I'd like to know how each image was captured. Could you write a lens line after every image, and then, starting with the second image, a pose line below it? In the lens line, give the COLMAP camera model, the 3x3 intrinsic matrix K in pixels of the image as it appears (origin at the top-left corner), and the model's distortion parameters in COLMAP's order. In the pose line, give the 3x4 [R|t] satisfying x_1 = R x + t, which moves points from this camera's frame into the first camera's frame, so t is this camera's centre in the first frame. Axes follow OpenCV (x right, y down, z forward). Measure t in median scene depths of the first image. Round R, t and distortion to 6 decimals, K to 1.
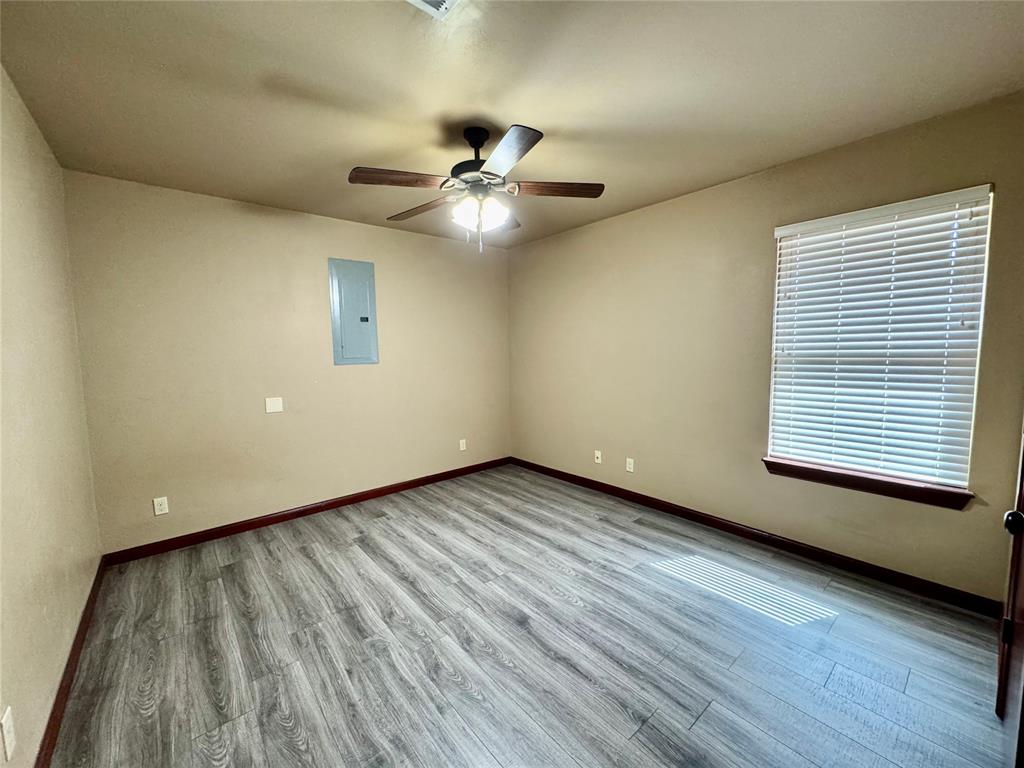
lens RADIAL K [[416.4, 0, 512.0], [0, 416.4, 384.0], [0, 0, 1]] dist [0.002176, 0.000113]
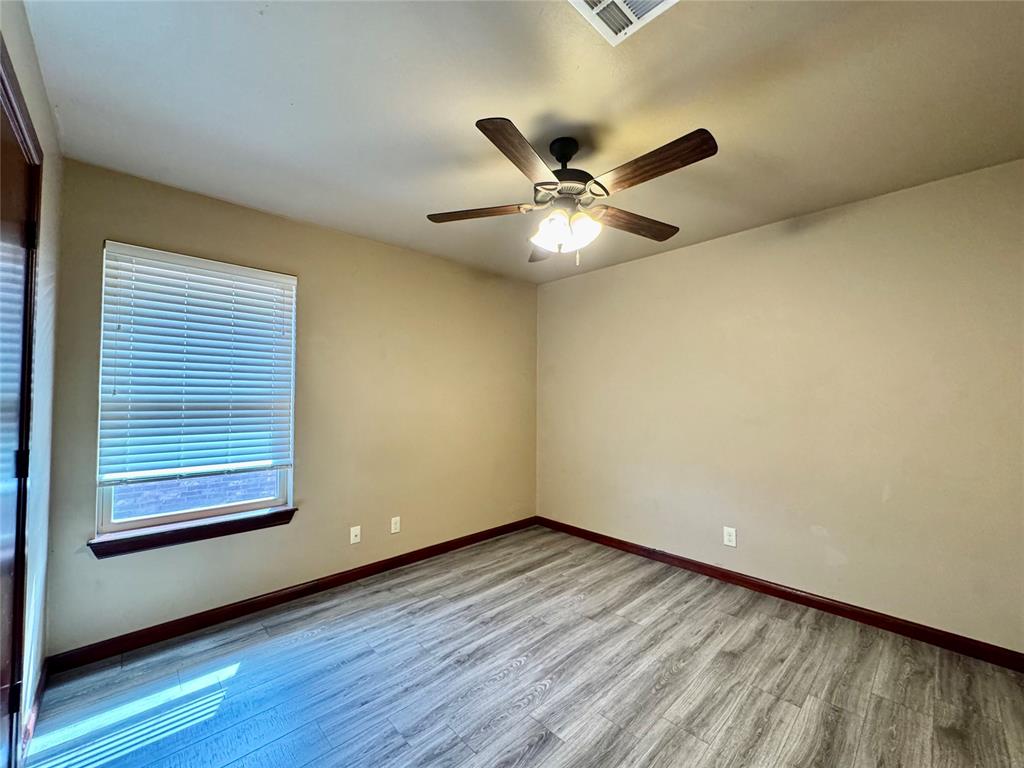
lens RADIAL K [[416.4, 0, 512.0], [0, 416.4, 384.0], [0, 0, 1]] dist [0.002176, 0.000113]
pose [[-0.073773, 0.042353, 0.996375, -0.969858], [0.077831, 0.996295, -0.036586, -0.095857], [-0.994233, 0.074850, -0.076797, 1.106610]]
